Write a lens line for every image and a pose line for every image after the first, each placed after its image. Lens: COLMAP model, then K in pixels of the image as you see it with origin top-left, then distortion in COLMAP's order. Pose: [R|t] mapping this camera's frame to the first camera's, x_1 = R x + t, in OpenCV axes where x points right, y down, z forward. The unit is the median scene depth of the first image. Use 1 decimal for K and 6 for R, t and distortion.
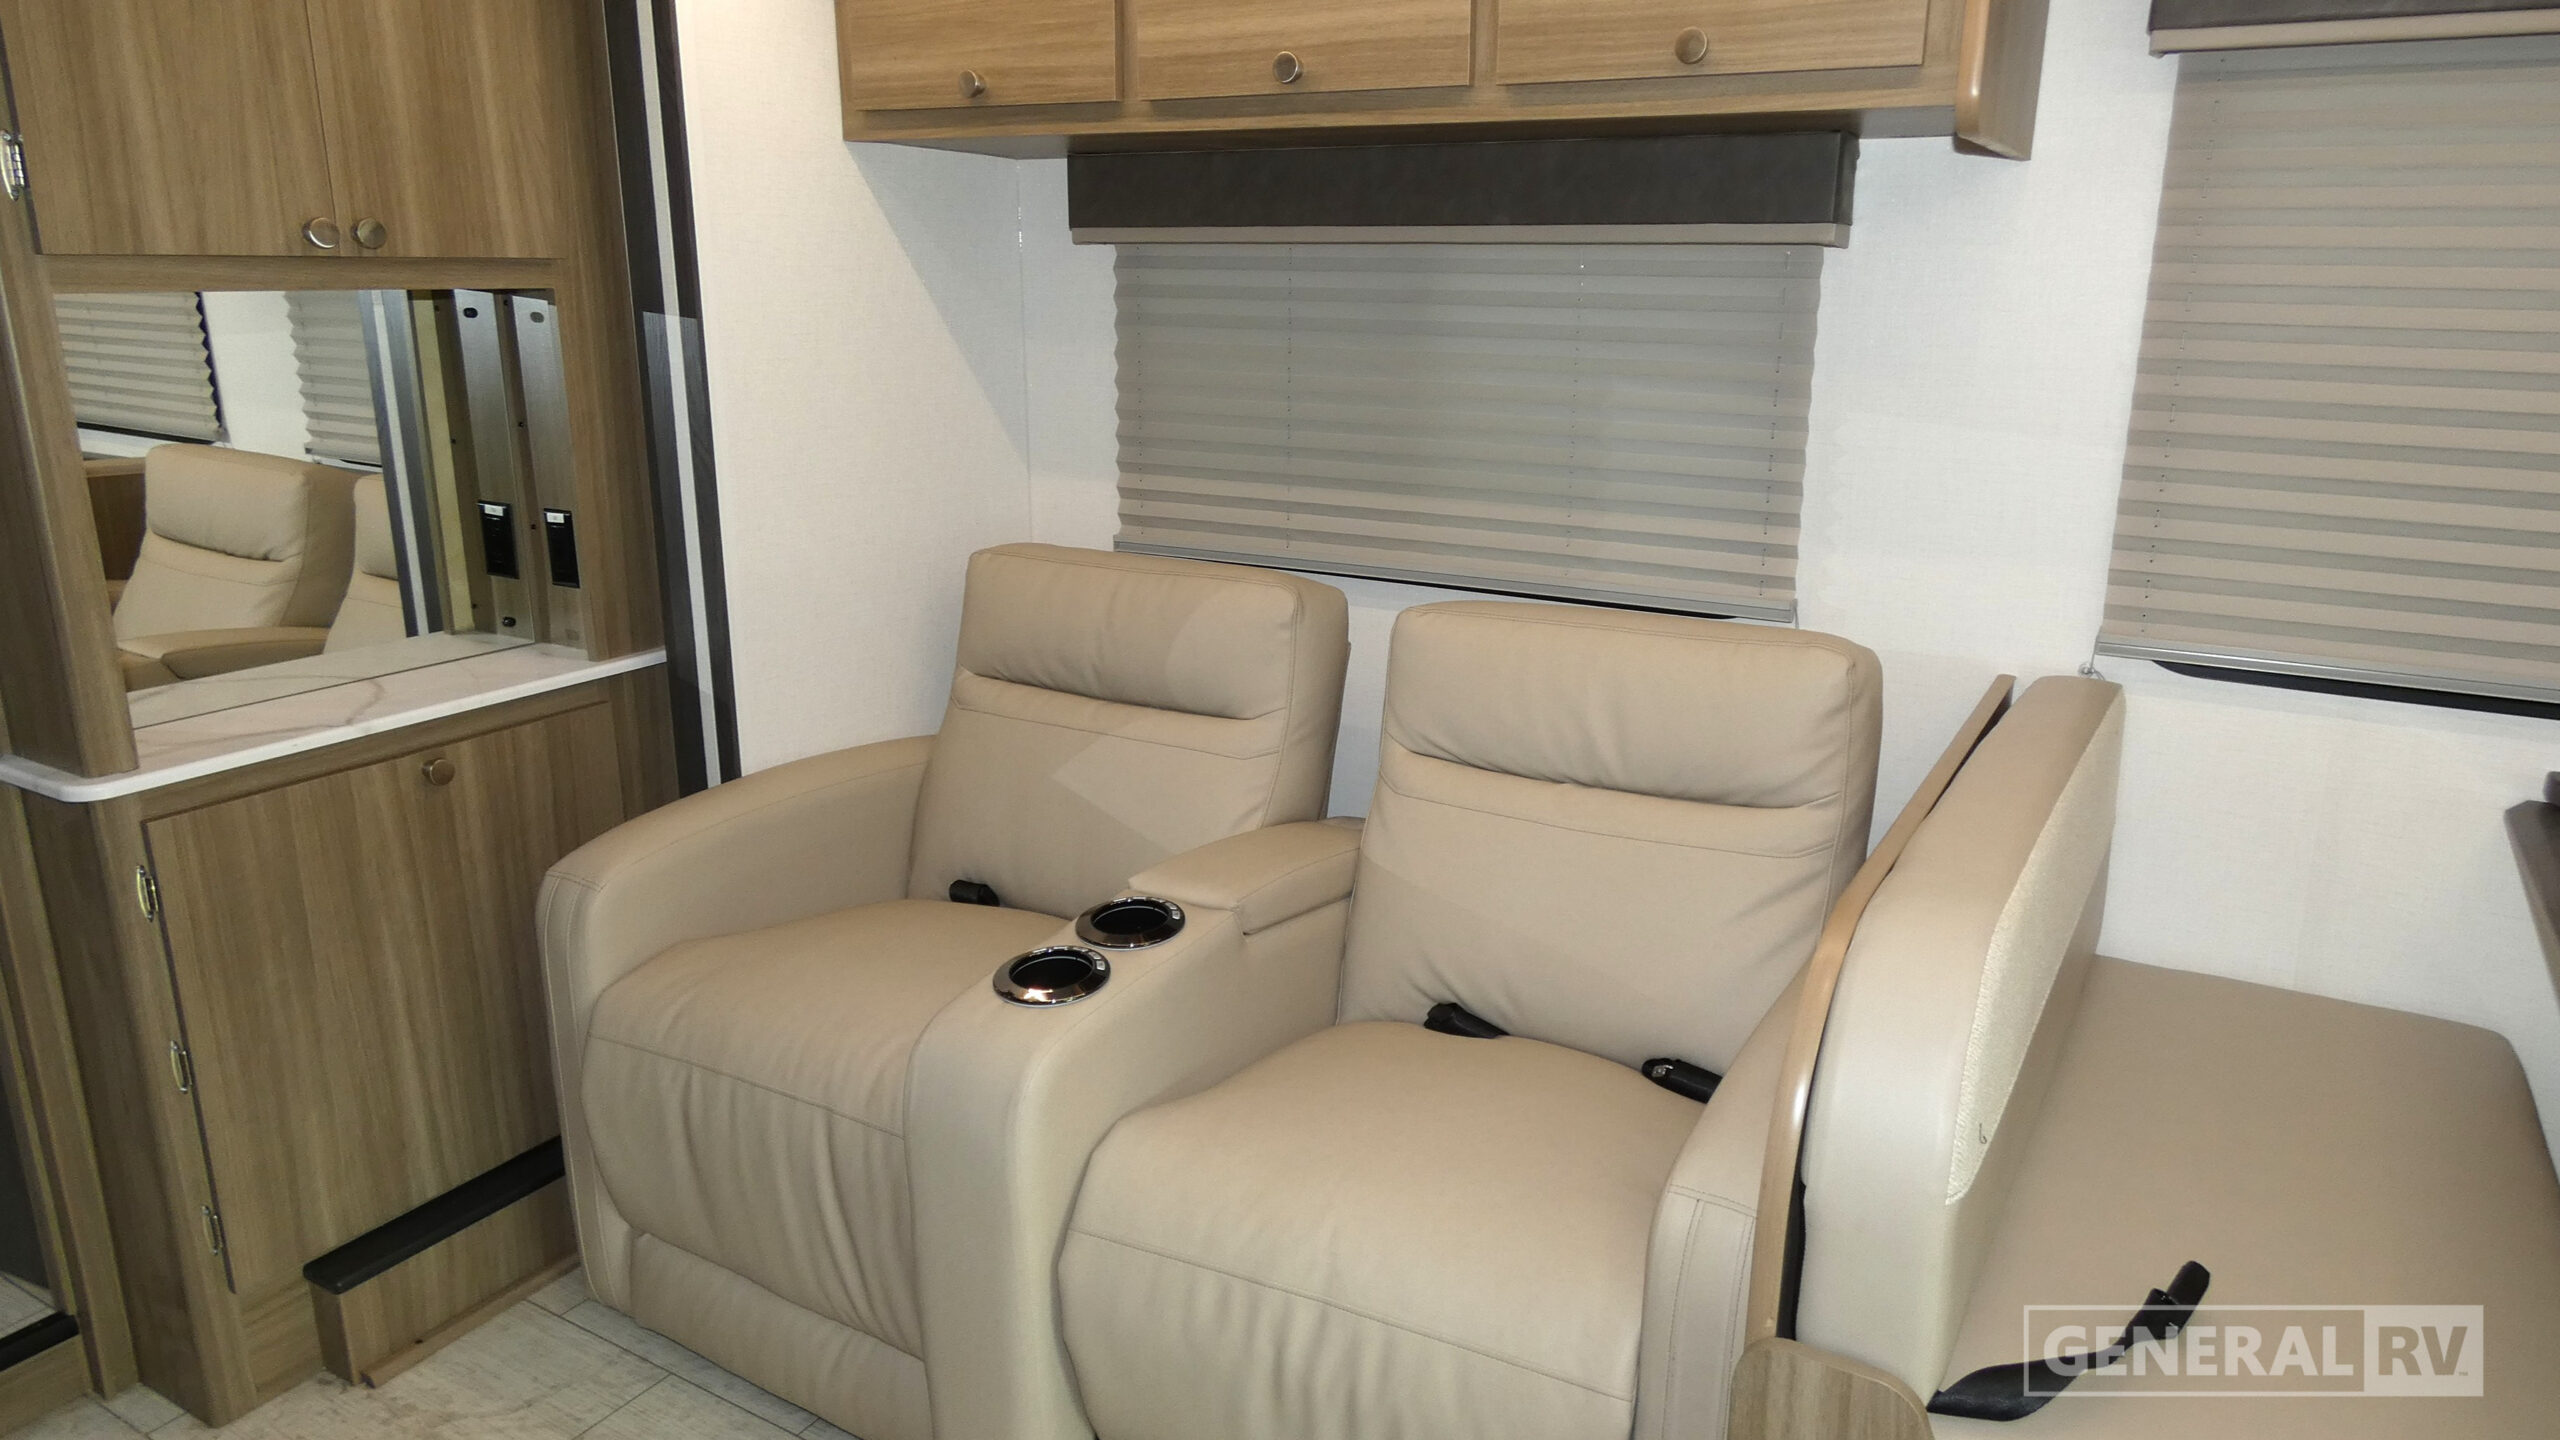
lens RADIAL K [[1612.3, 0, 1345.8], [0, 1612.3, 689.2], [0, 0, 1]] dist [-0.000969, -0.003587]
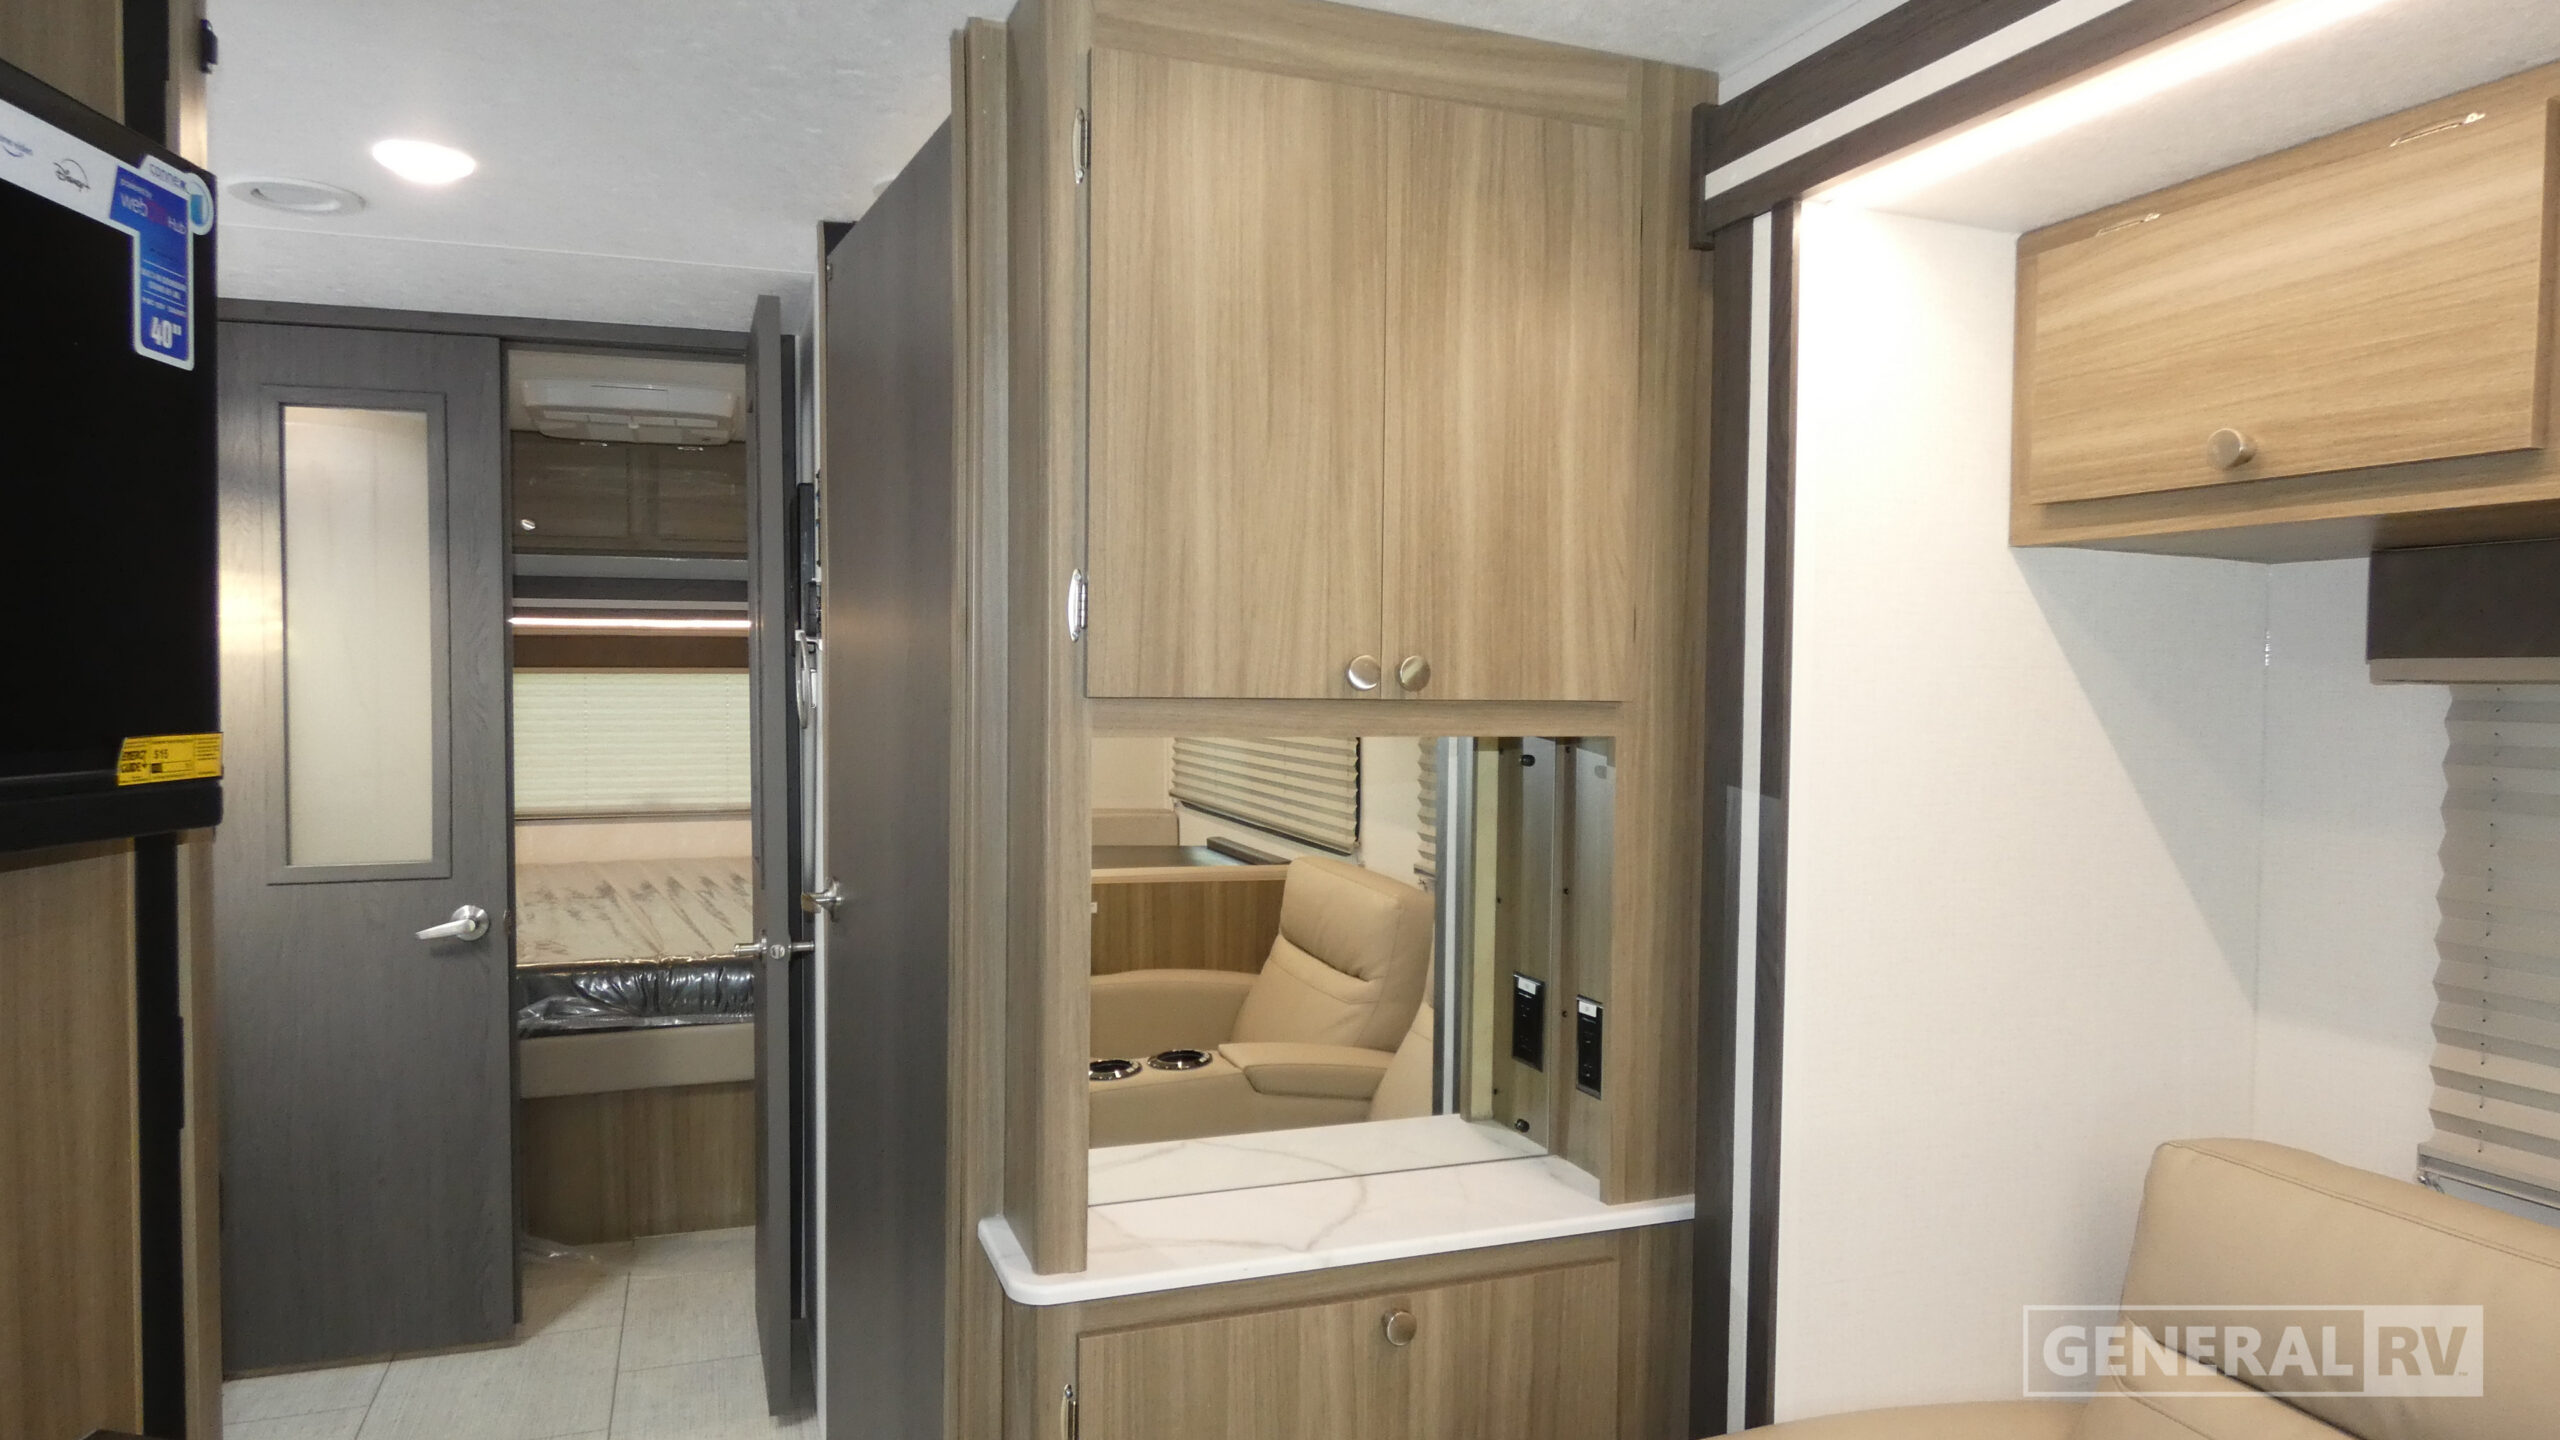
lens RADIAL K [[1552.1, 0, 1280.0], [0, 1552.1, 720.0], [0, 0, 1]] dist [0.007797, 0.002354]
pose [[0.760075, 0.017988, -0.649587, -0.112422], [-0.171078, 0.969893, -0.173318, -0.093002], [0.626912, 0.242865, 0.740269, 0.315405]]
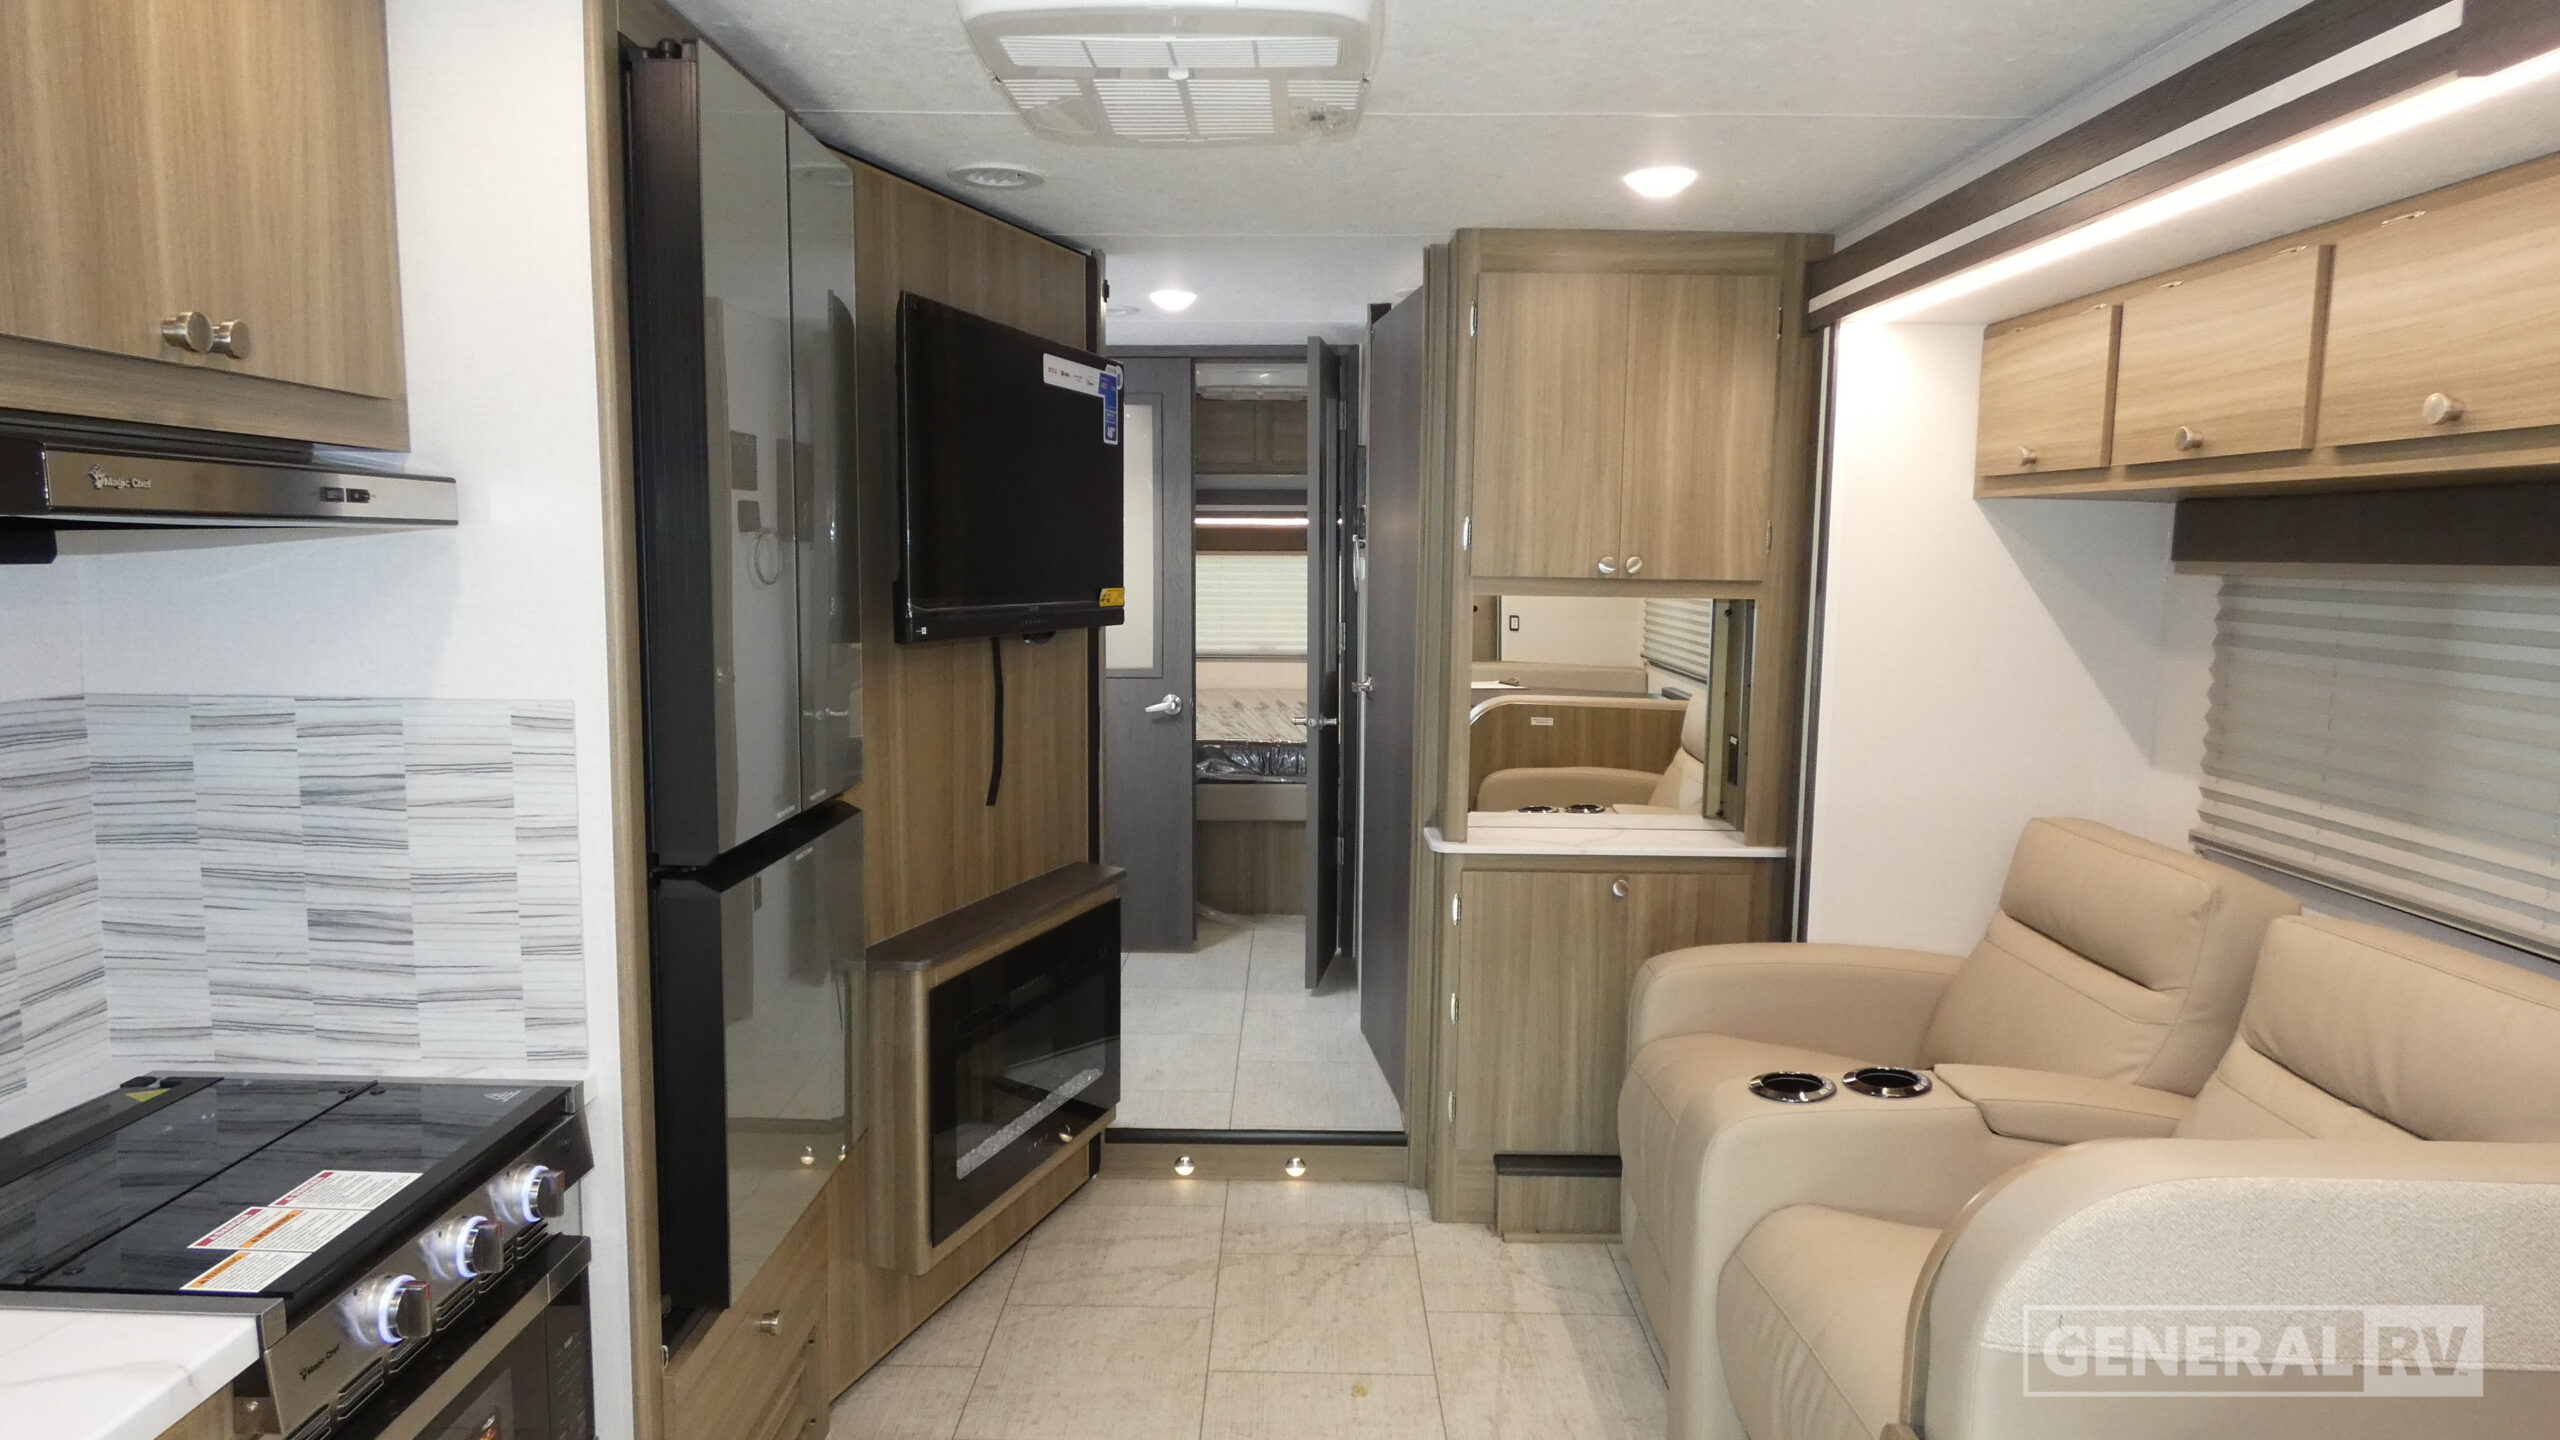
lens RADIAL K [[1552.1, 0, 1280.0], [0, 1552.1, 720.0], [0, 0, 1]] dist [0.007797, 0.002354]
pose [[0.477679, 0.096711, -0.873195, 0.600770], [-0.234282, 0.971952, -0.020515, 0.000147], [0.846720, 0.214374, 0.486939, -0.081564]]
